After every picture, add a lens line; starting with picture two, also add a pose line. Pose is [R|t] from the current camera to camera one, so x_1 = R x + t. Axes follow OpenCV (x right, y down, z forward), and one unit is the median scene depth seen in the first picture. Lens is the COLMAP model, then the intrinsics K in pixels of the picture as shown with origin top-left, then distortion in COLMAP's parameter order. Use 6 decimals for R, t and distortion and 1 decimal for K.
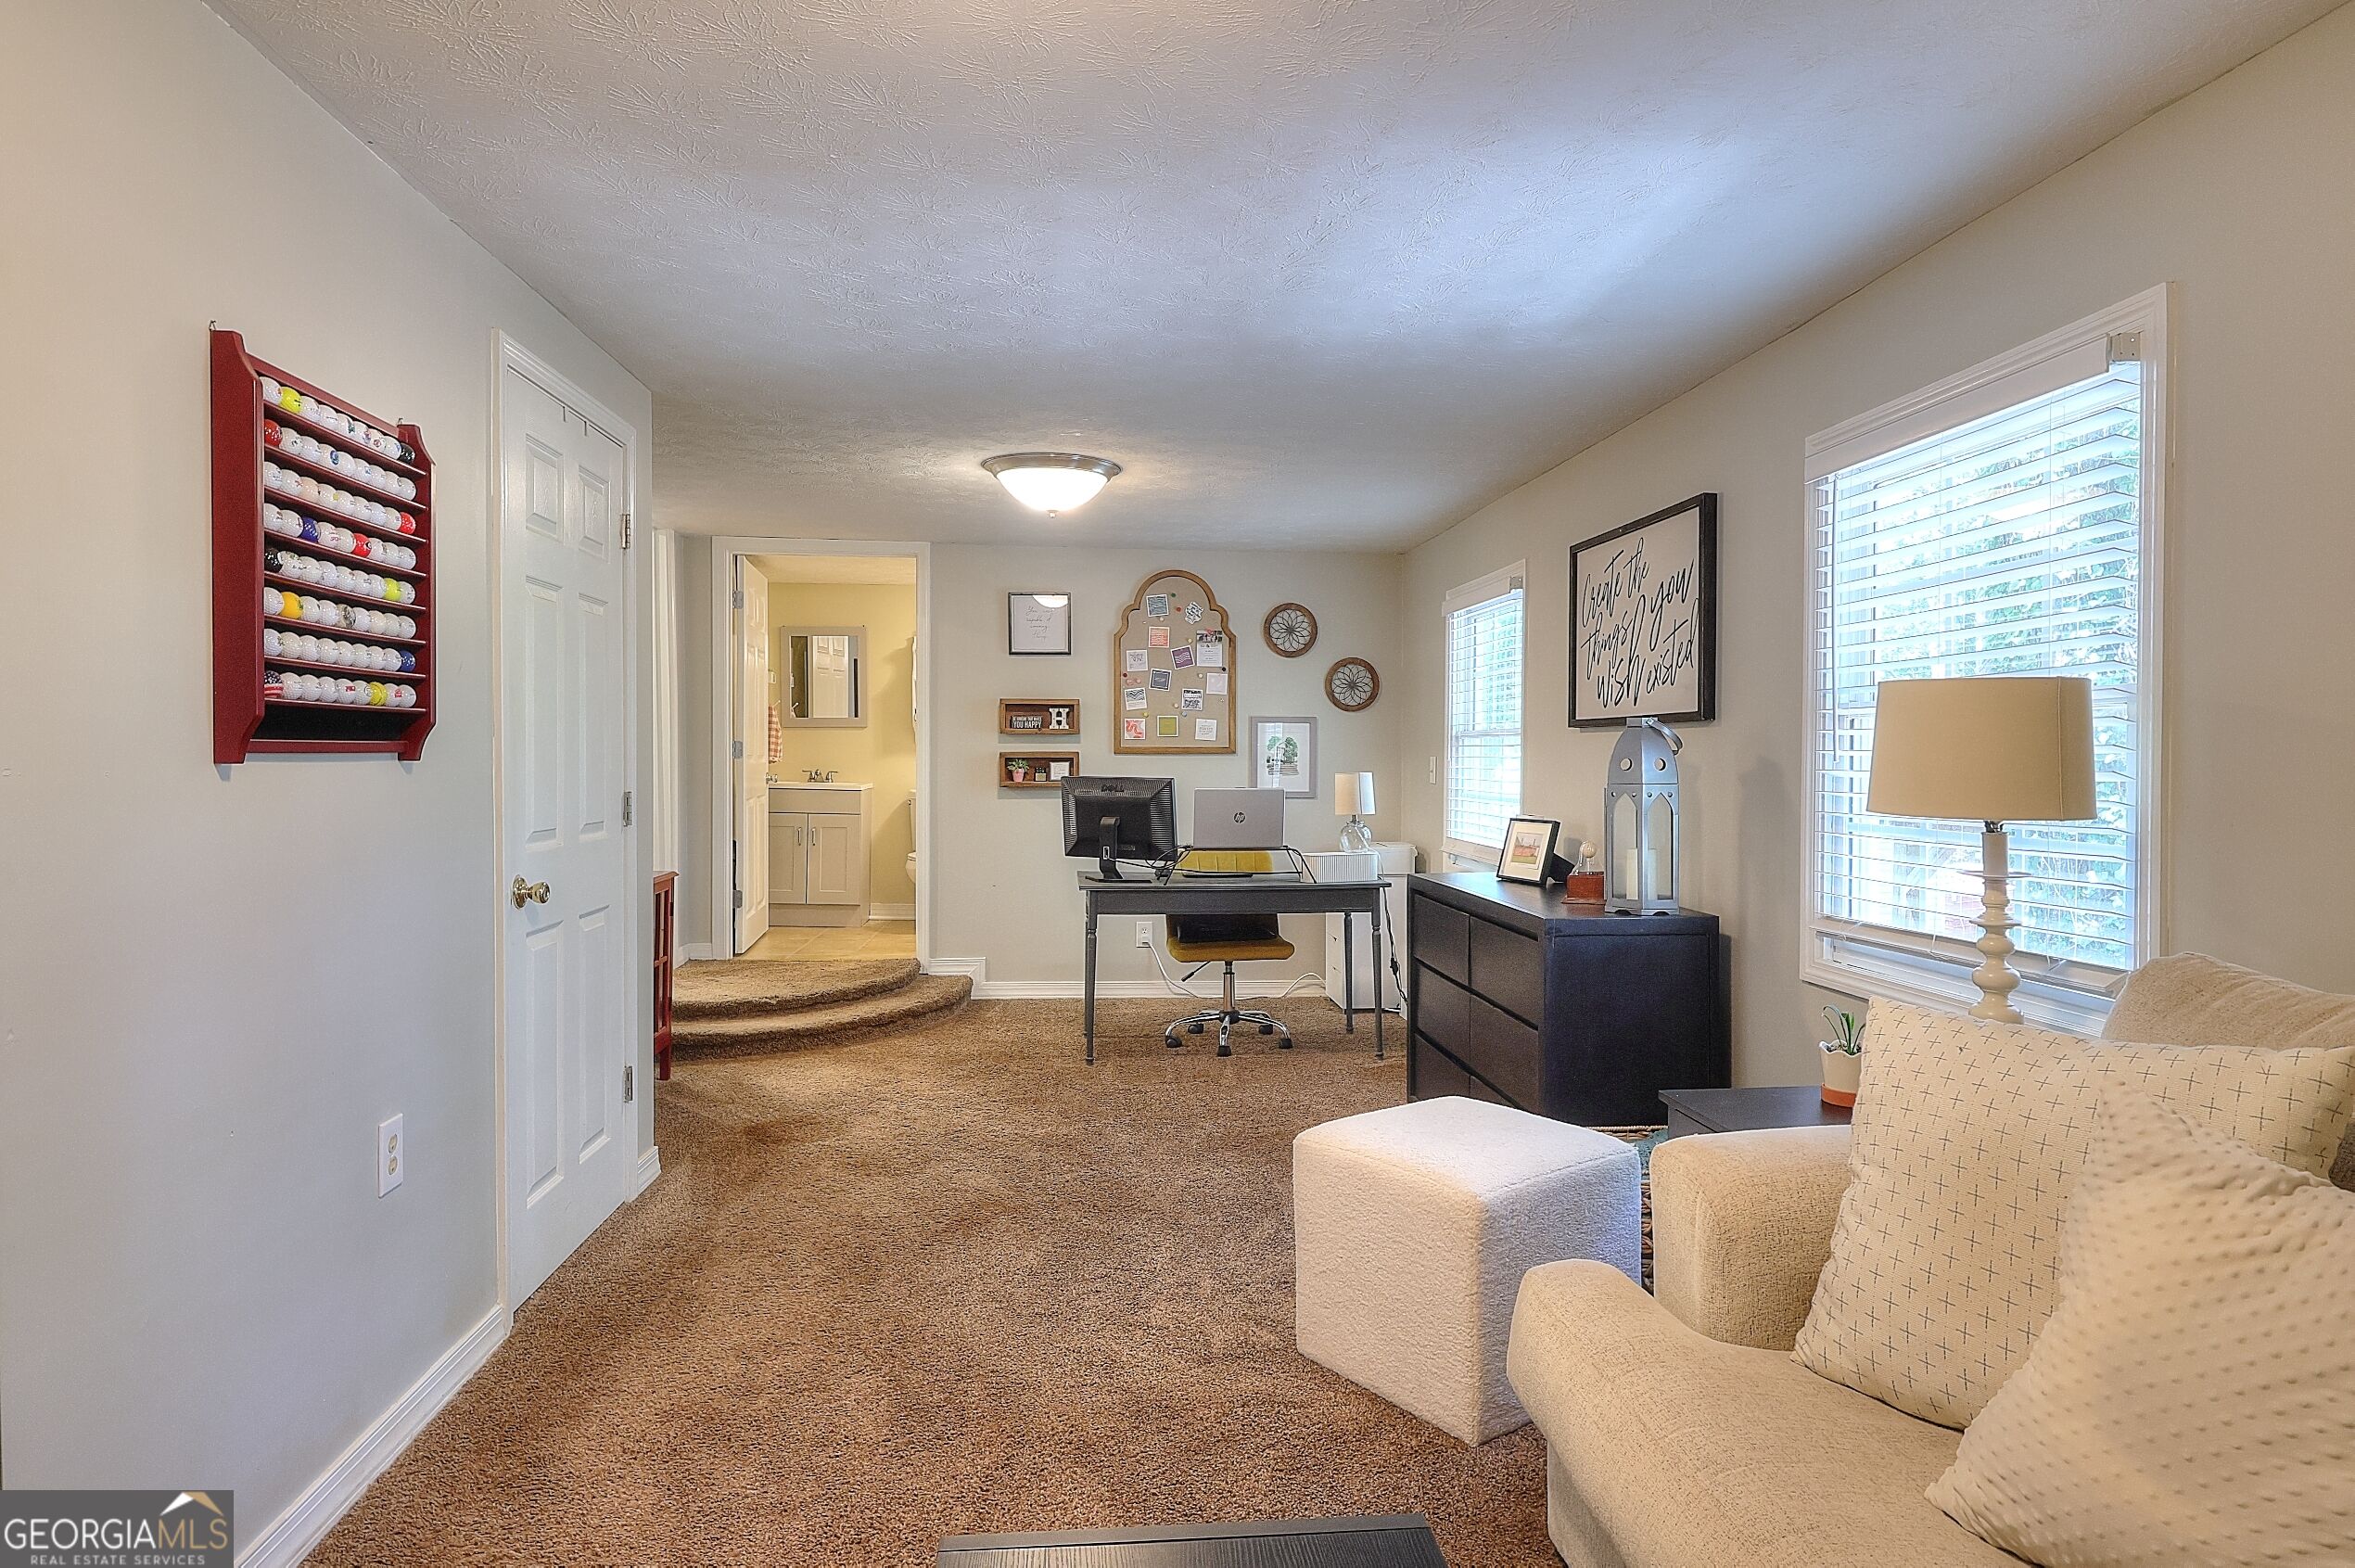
lens RADIAL K [[1415.3, 0, 1176.8], [0, 1415.3, 778.1], [0, 0, 1]] dist [-0.000041, -0.000010]
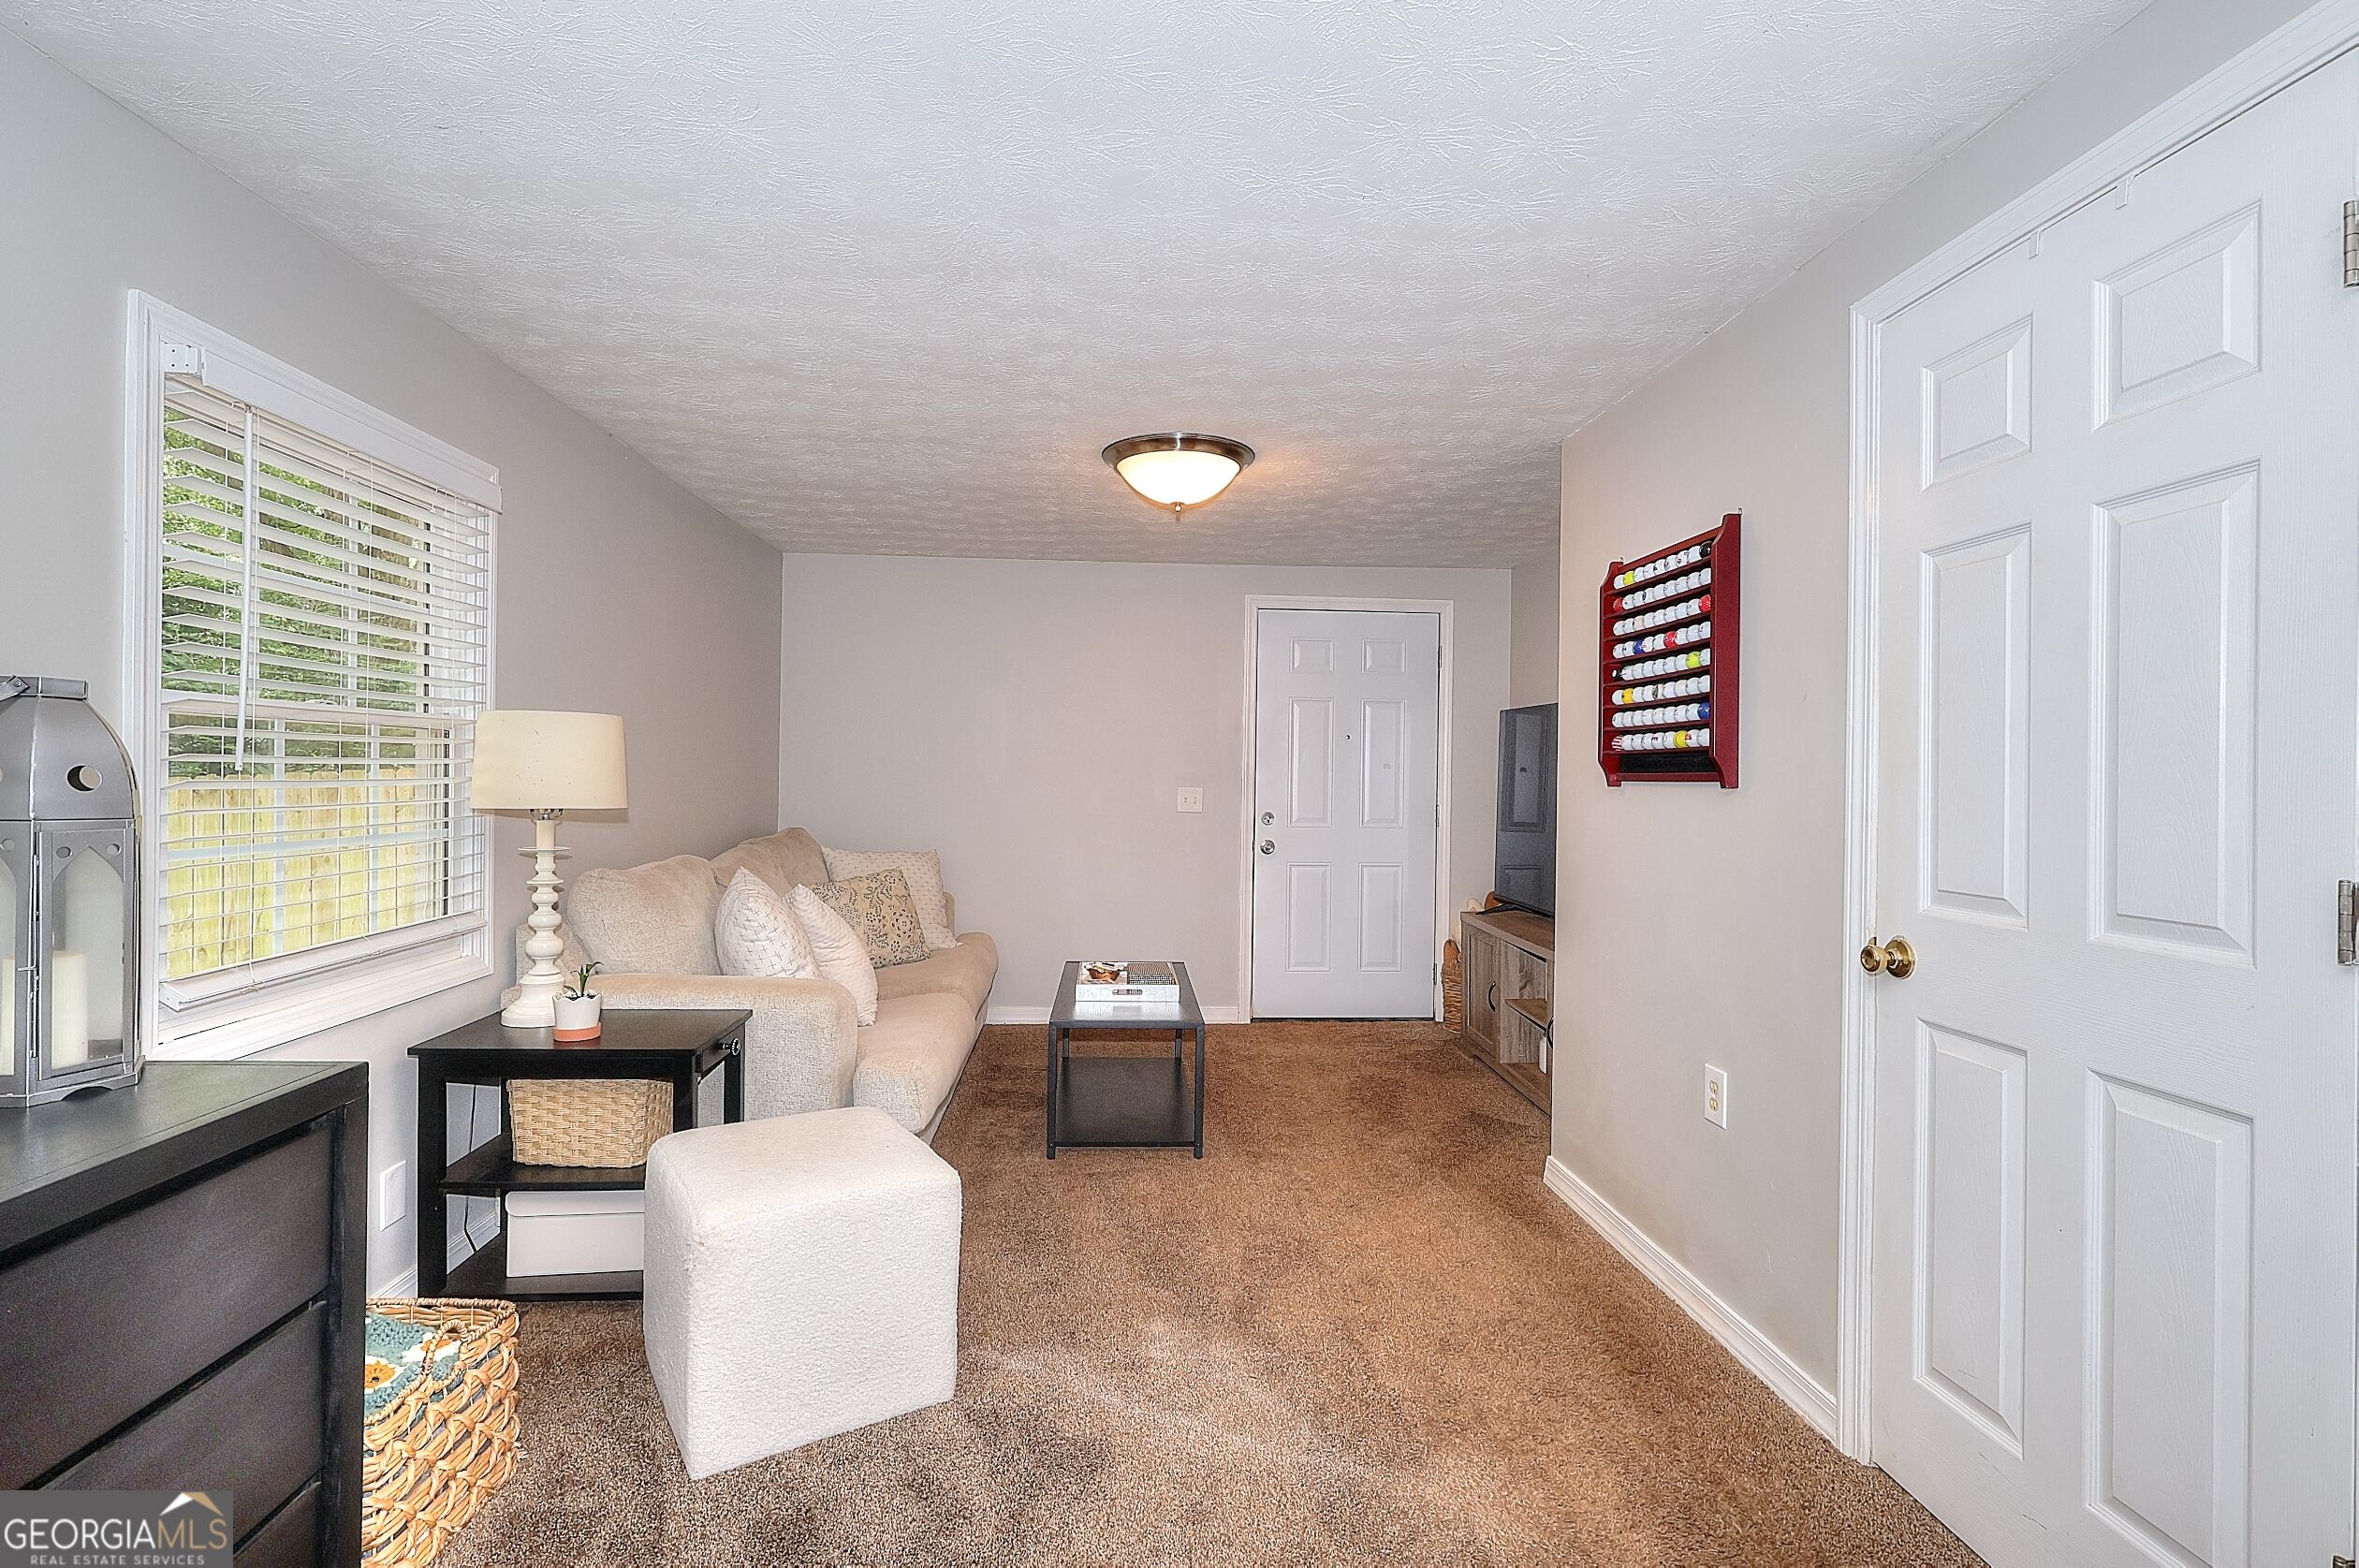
lens RADIAL K [[1119.6, 0, 1179.3], [0, 1119.6, 776.8], [0, 0, 1]] dist [0.002740, 0.000573]
pose [[-0.999715, -0.015219, 0.018419, -0.093313], [-0.014948, 0.999779, 0.014756, -0.030630], [-0.018640, 0.014477, -0.999721, 2.071314]]
